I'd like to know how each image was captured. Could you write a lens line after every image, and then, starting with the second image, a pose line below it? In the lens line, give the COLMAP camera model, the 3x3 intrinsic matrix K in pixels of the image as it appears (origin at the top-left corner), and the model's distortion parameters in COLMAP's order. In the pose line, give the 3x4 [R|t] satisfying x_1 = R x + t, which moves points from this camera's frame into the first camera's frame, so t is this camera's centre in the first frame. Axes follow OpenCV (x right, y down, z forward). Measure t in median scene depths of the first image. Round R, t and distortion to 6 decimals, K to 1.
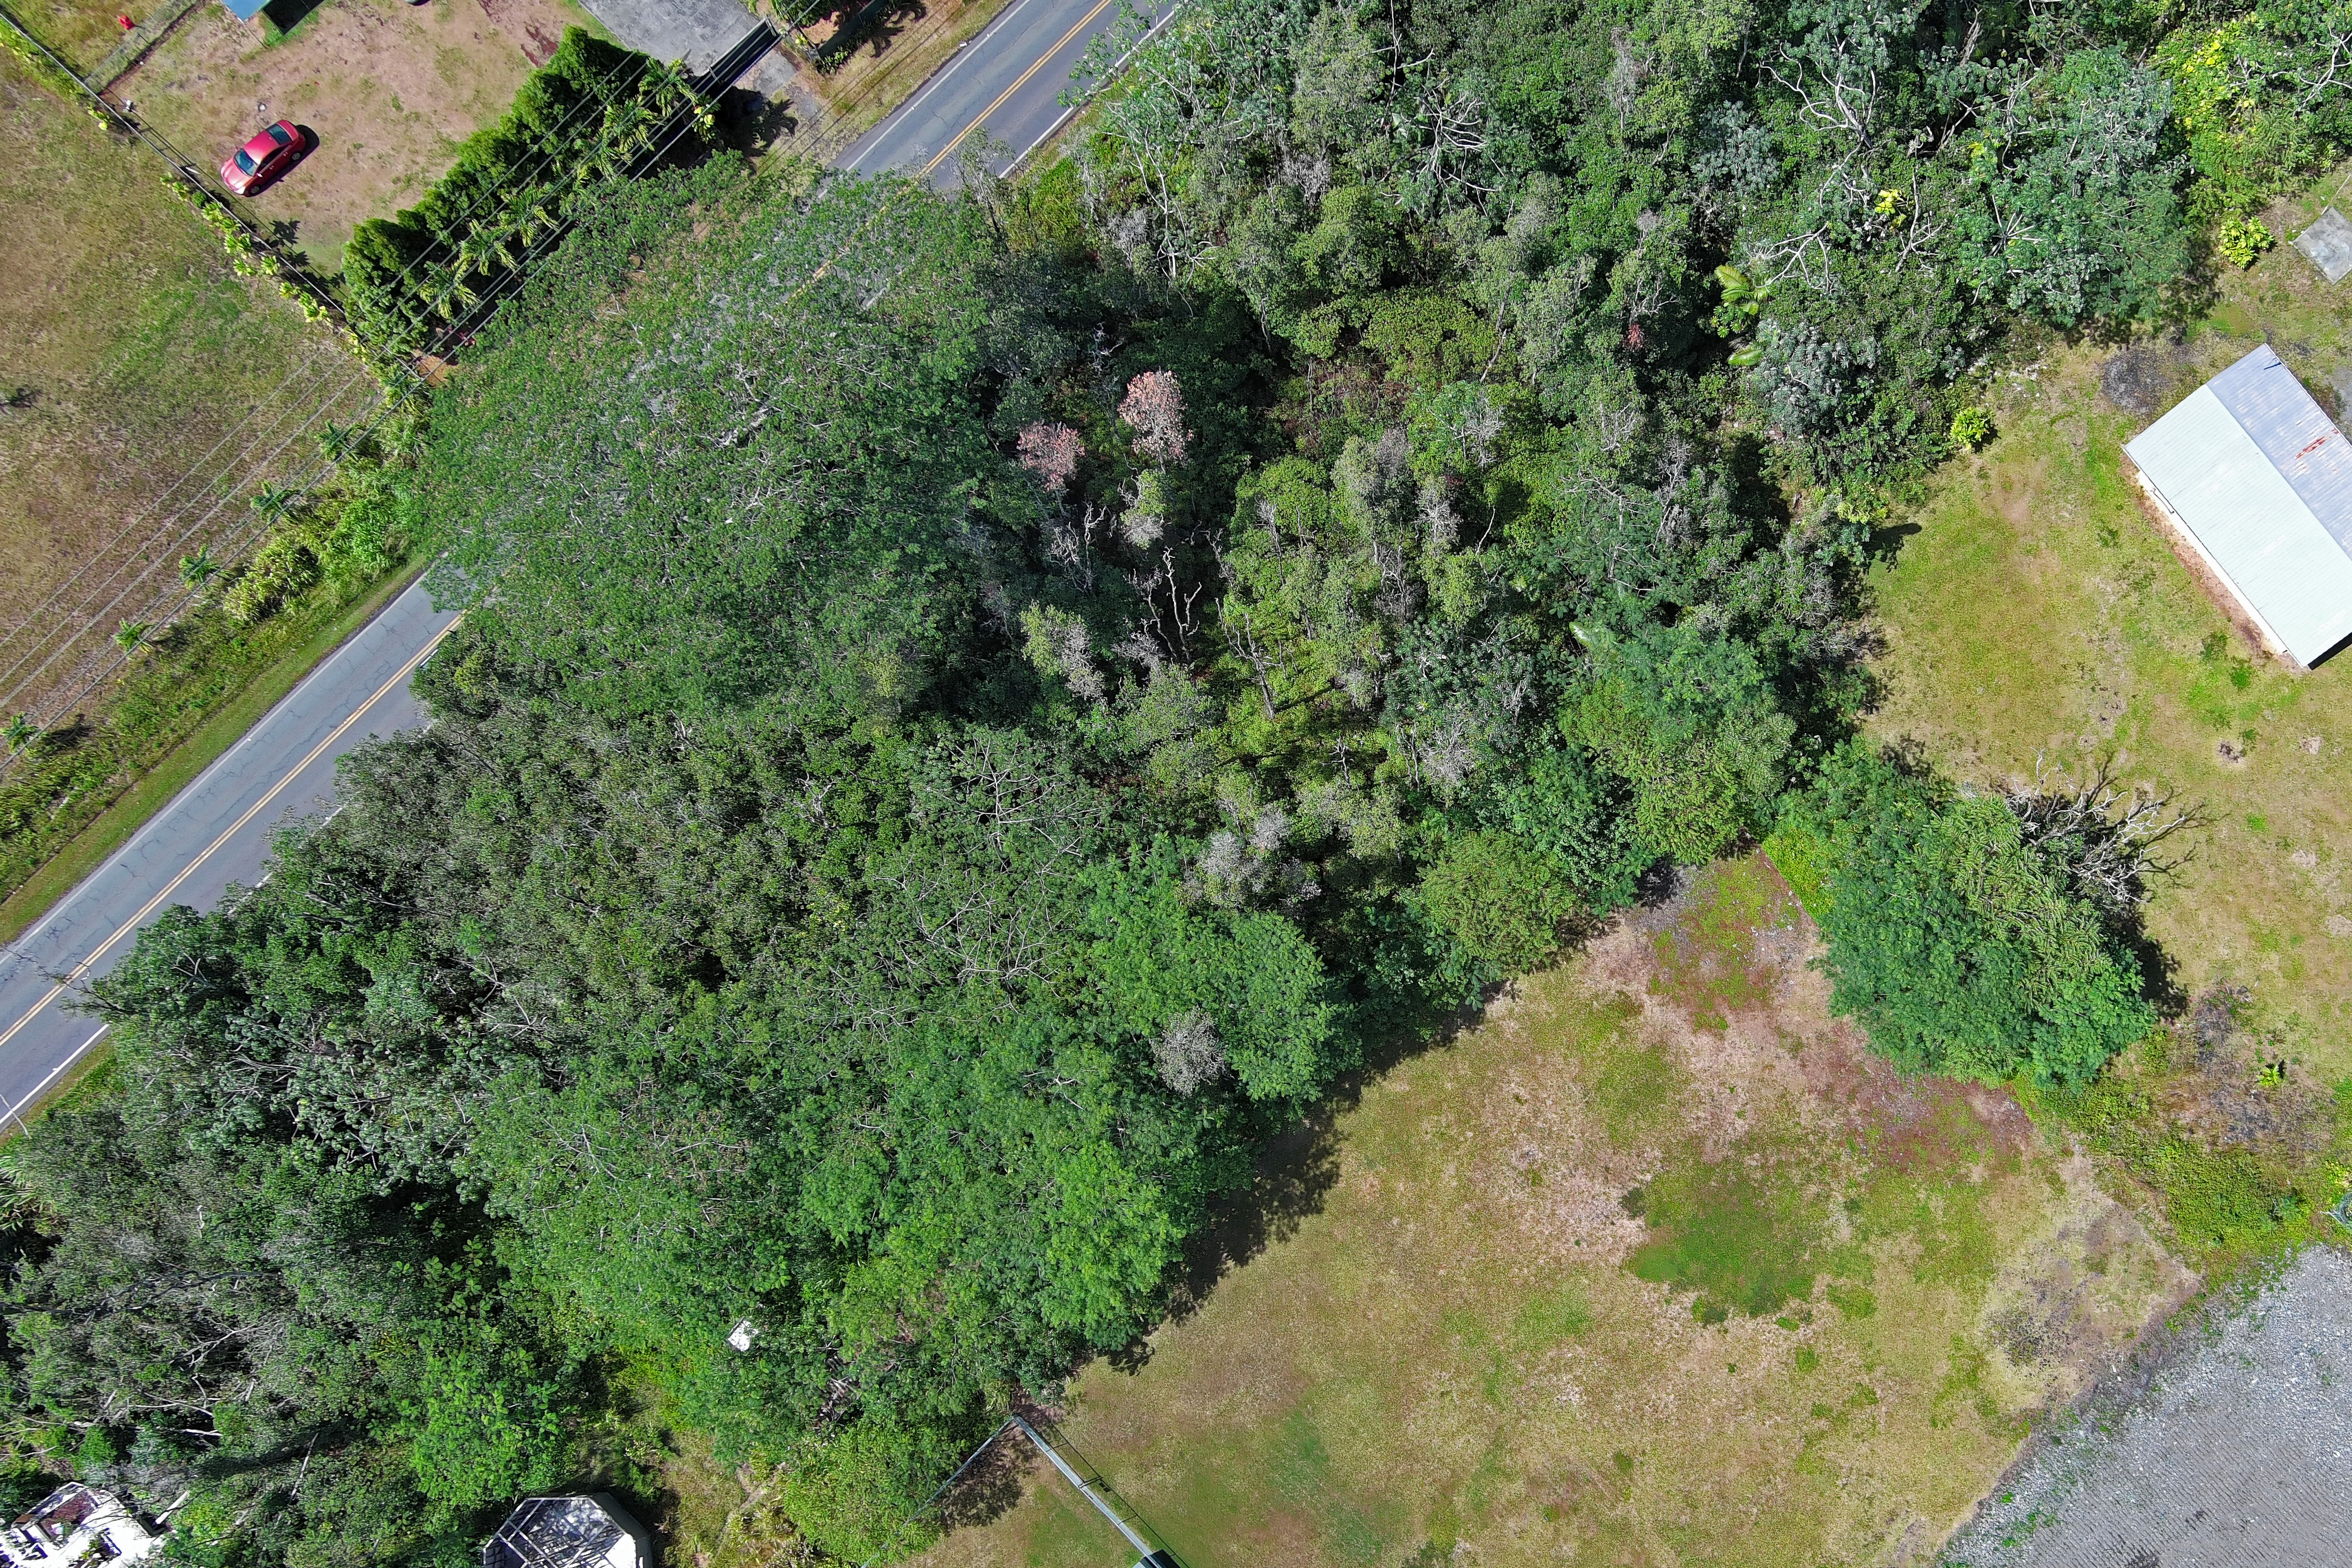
lens RADIAL K [[2262.3, 0, 1404.9], [0, 2262.3, 1001.7], [0, 0, 1]] dist [0.012760, 0.000000]
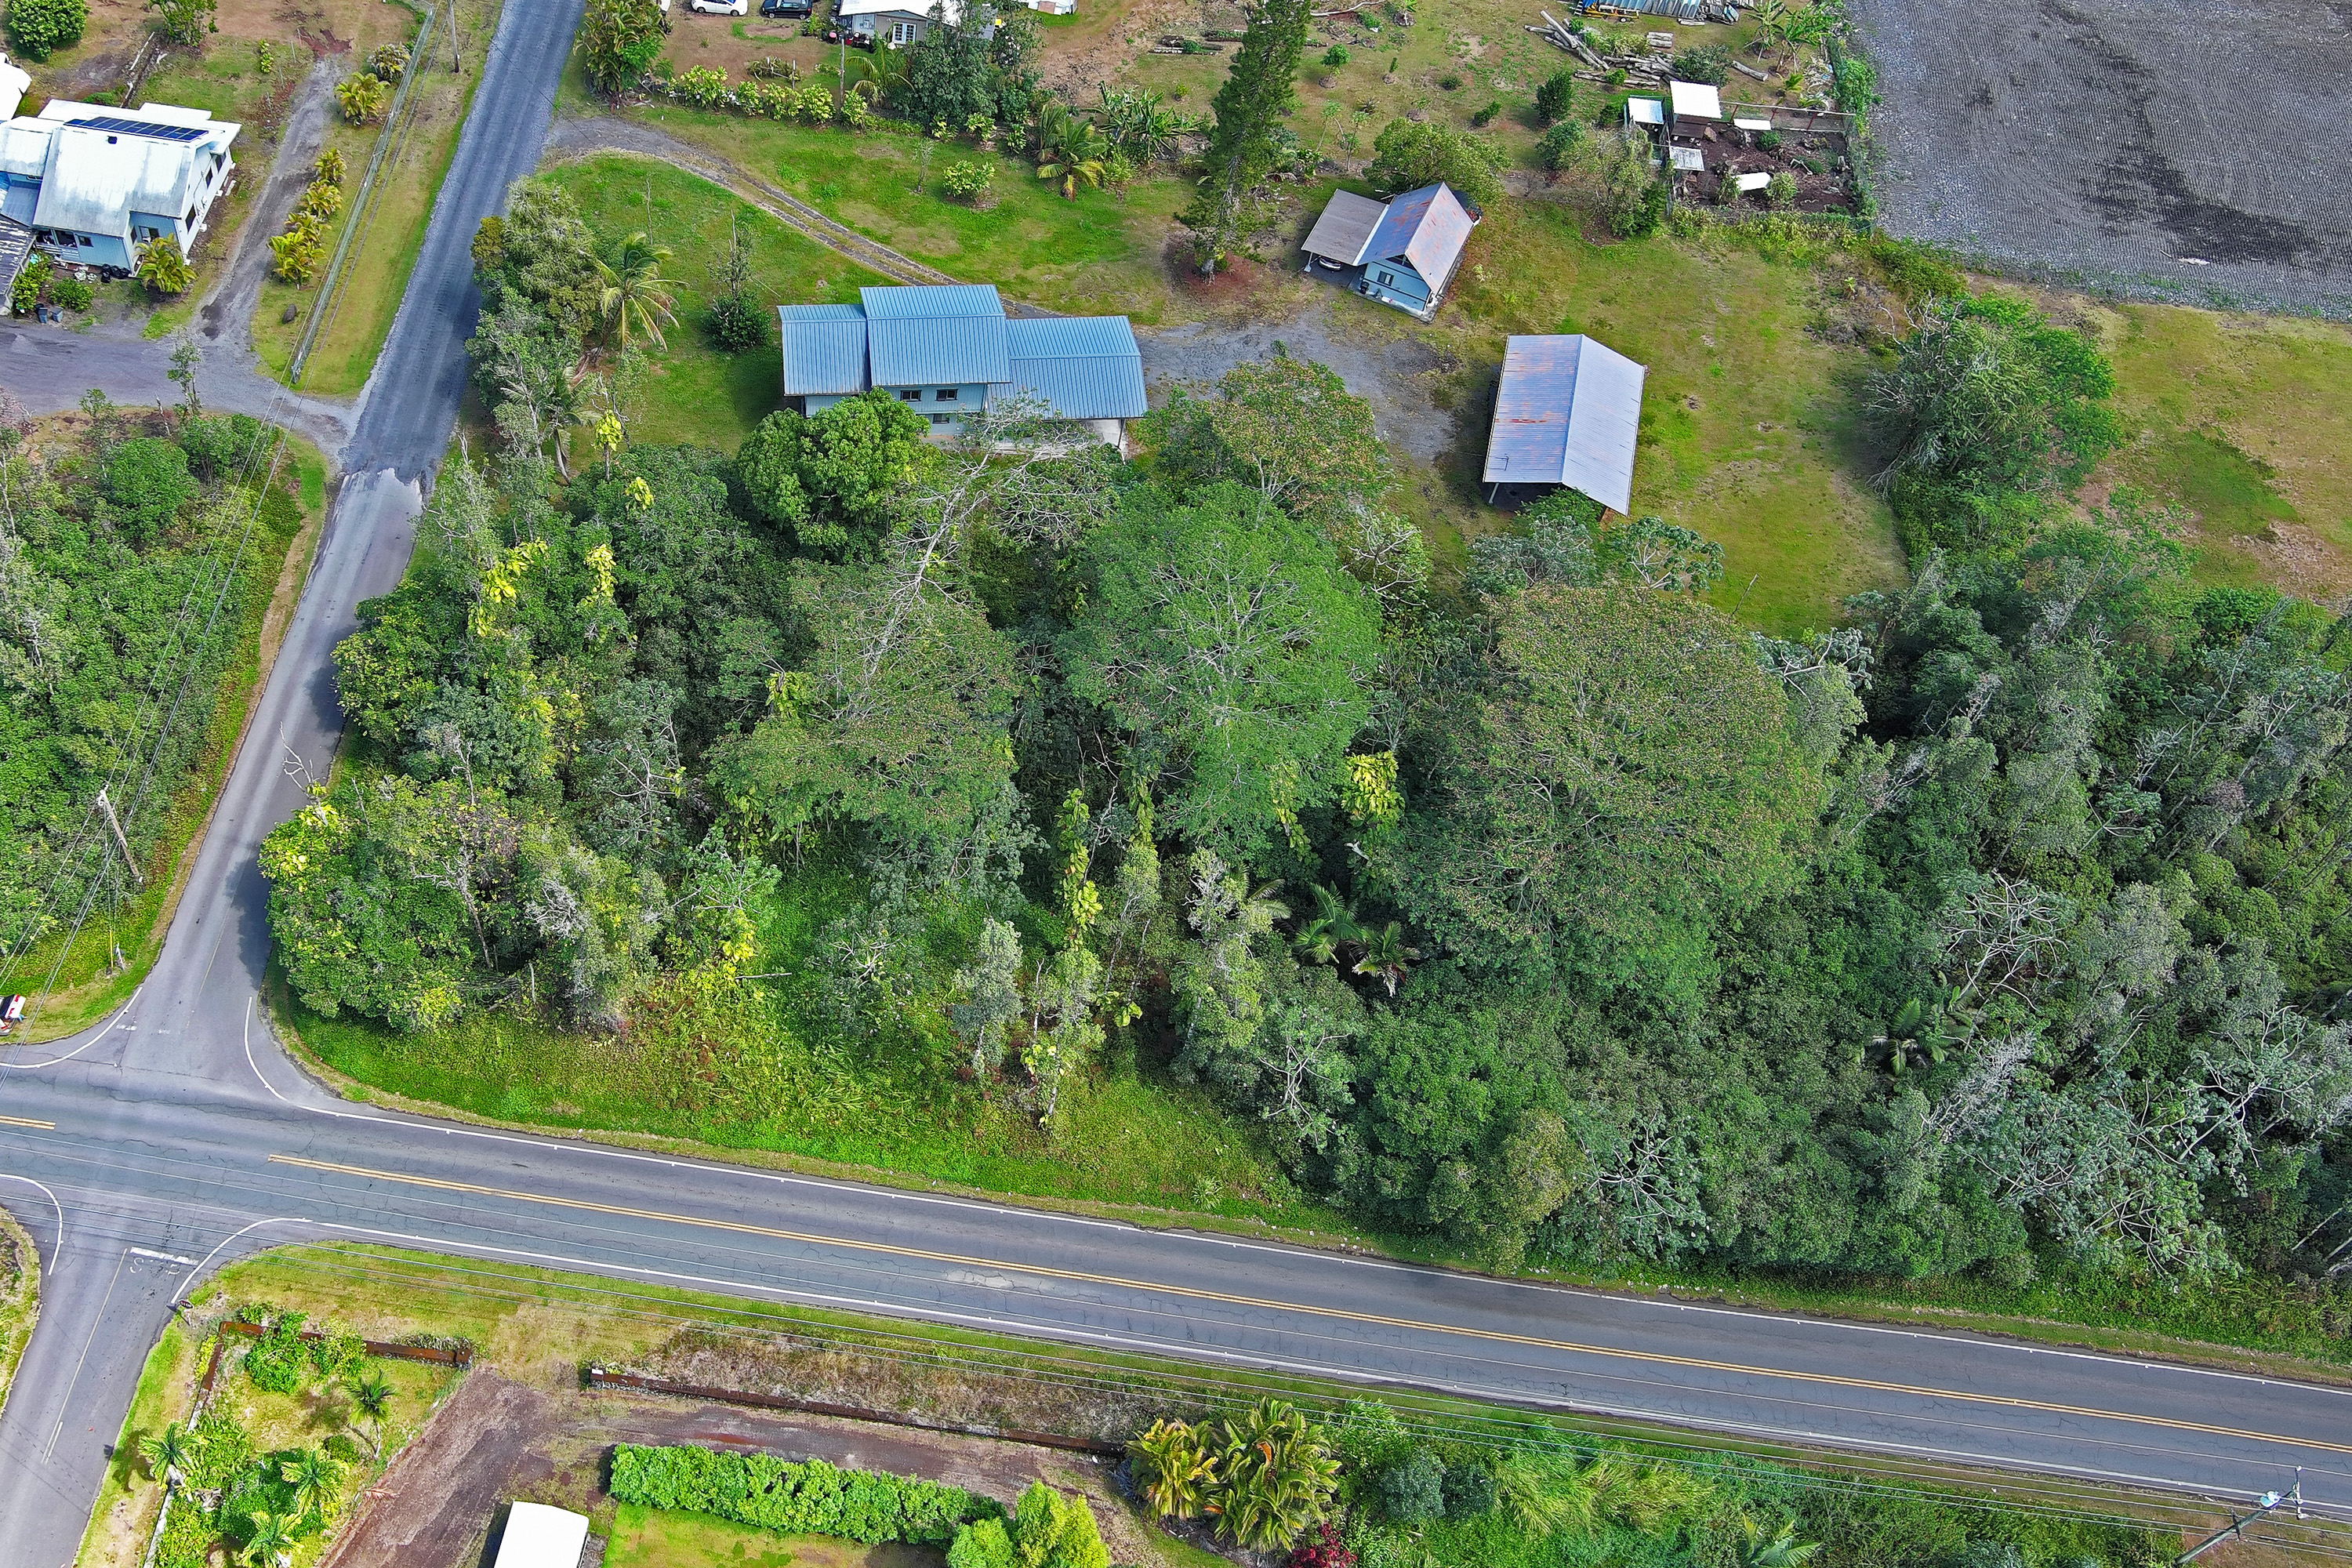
lens RADIAL K [[2304.3, 0, 890.7], [0, 2304.3, 649.0], [0, 0, 1]] dist [0.007208, 0.000000]
pose [[-0.602448, -0.652268, 0.460003, -0.082045], [0.782651, -0.369711, 0.500770, -1.272695], [-0.156568, 0.661709, 0.733230, 0.162247]]
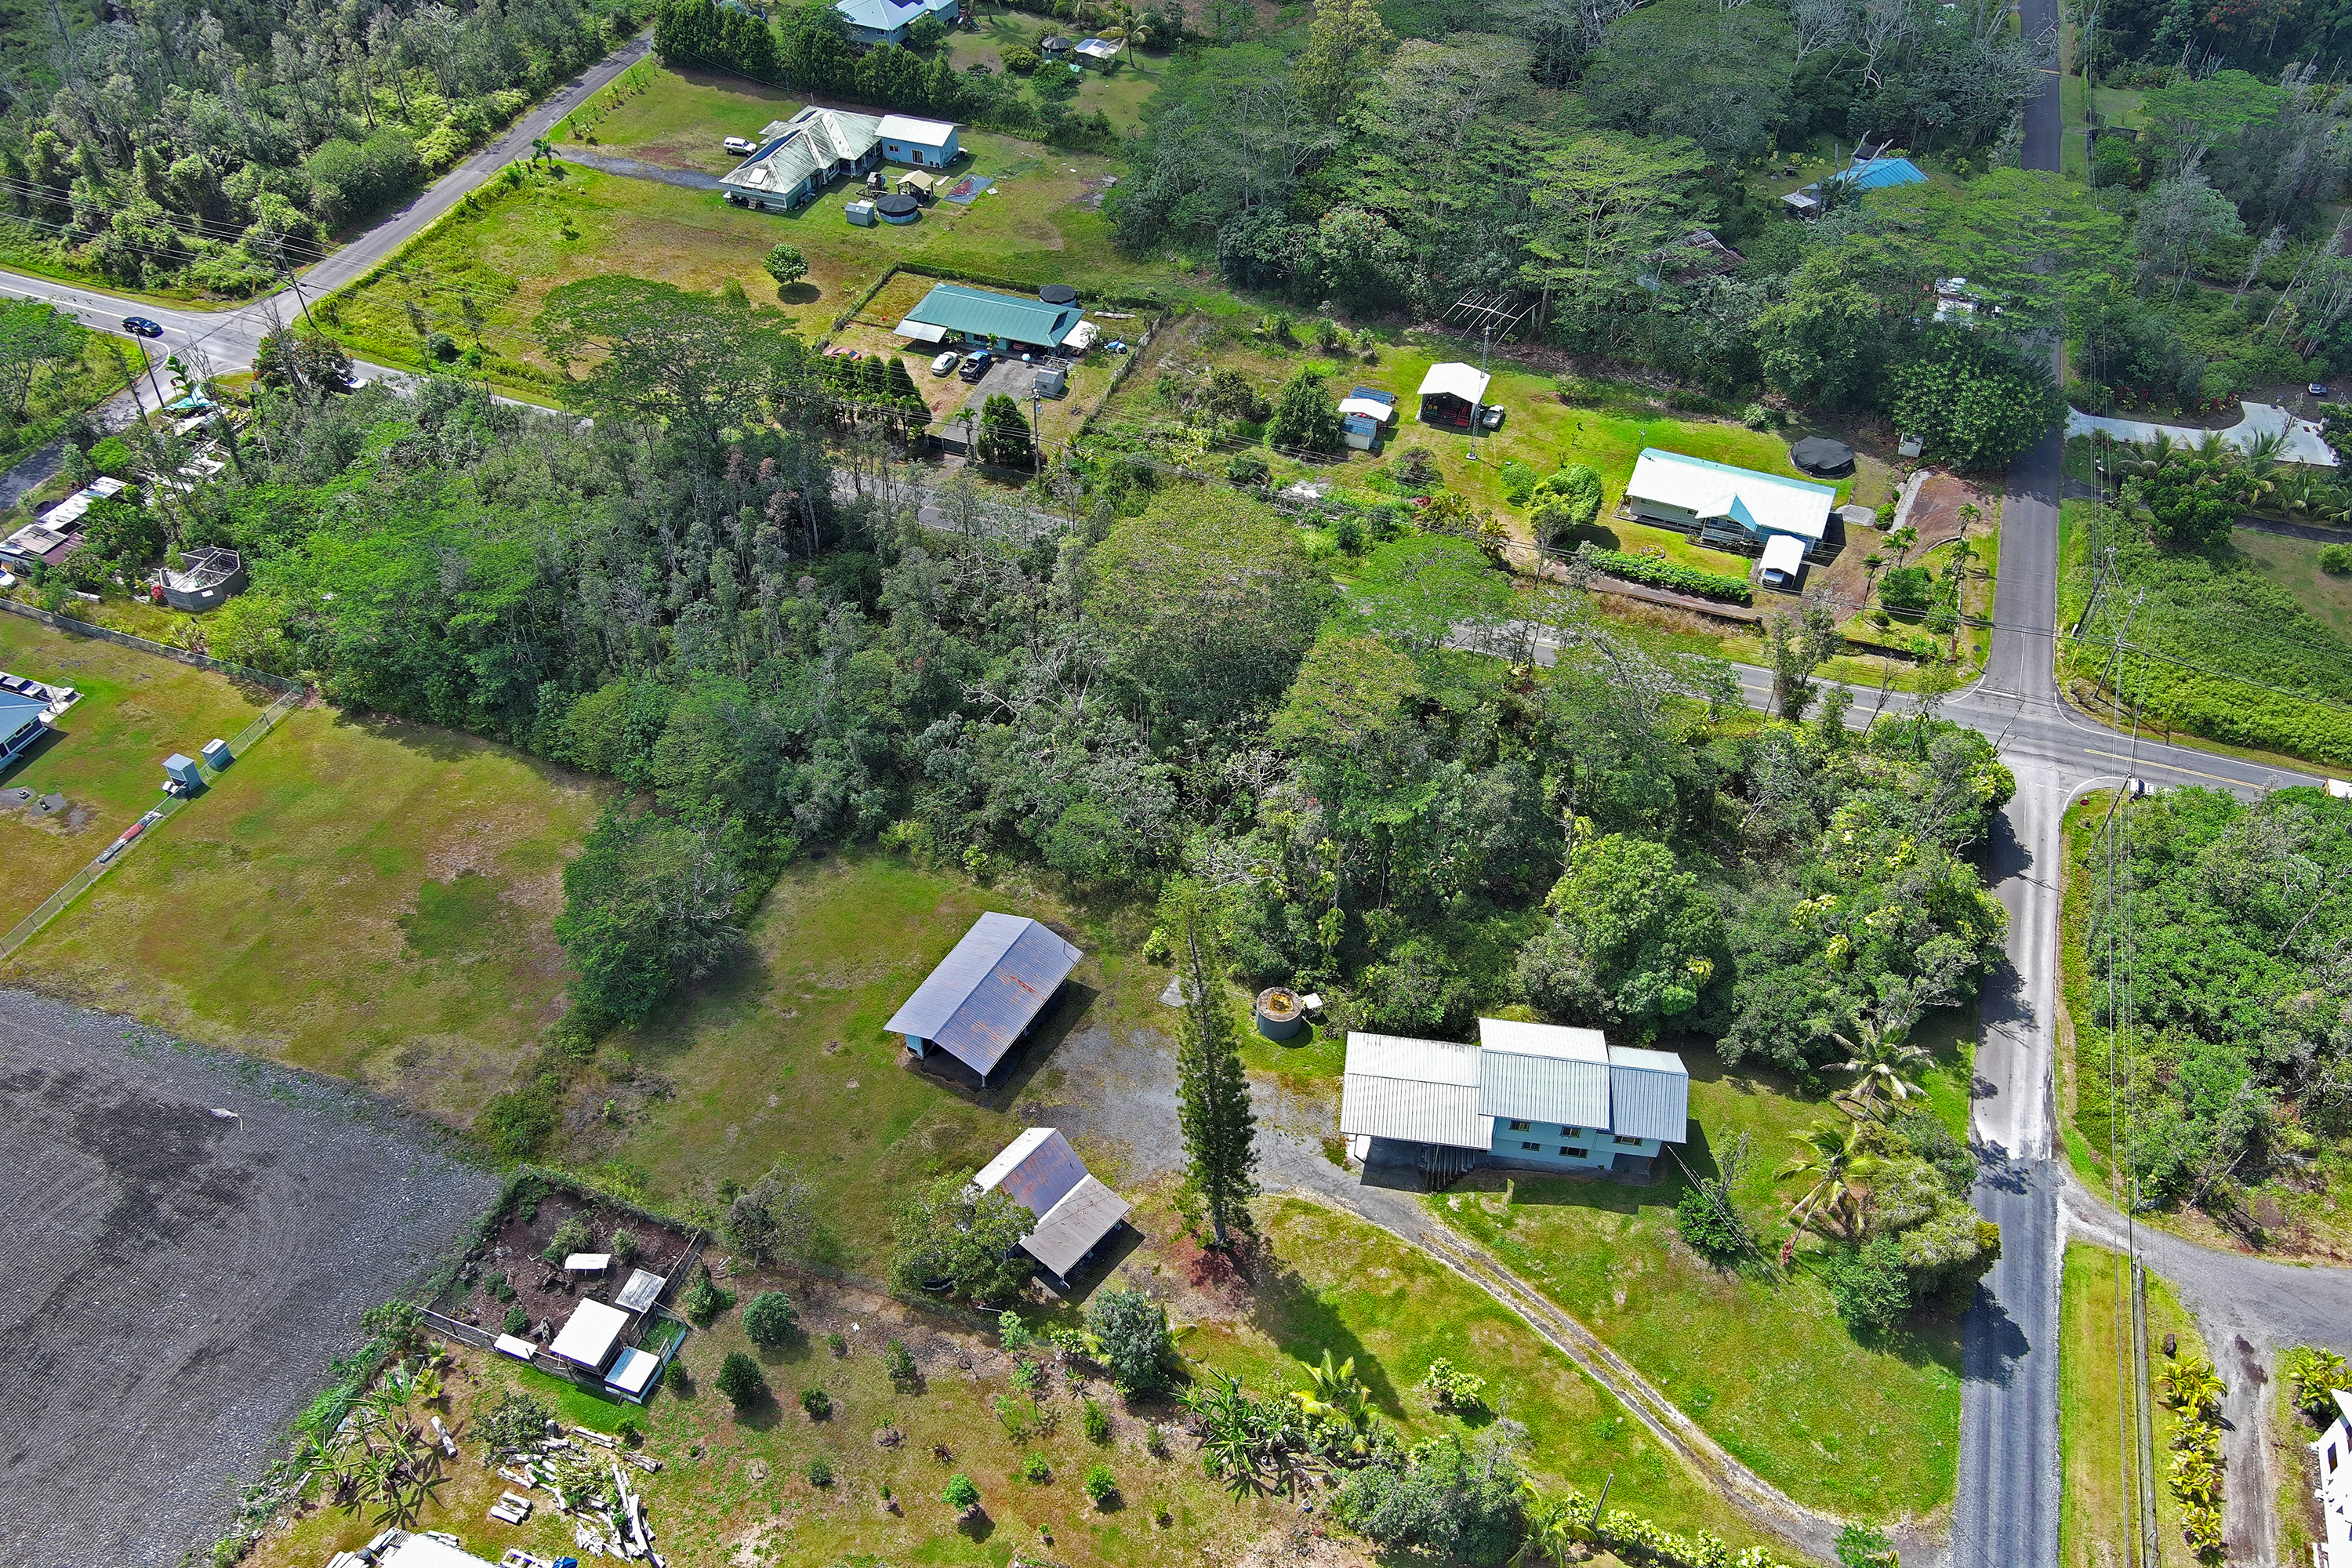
lens RADIAL K [[1829.1, 0, 1181.6], [0, 1829.1, 779.1], [0, 0, 1]] dist [0.010536, -0.001093]
pose [[0.411428, 0.607384, -0.679567, 1.221380], [-0.905127, 0.359891, -0.226325, -0.112178], [0.107104, 0.708211, 0.697829, 0.043541]]
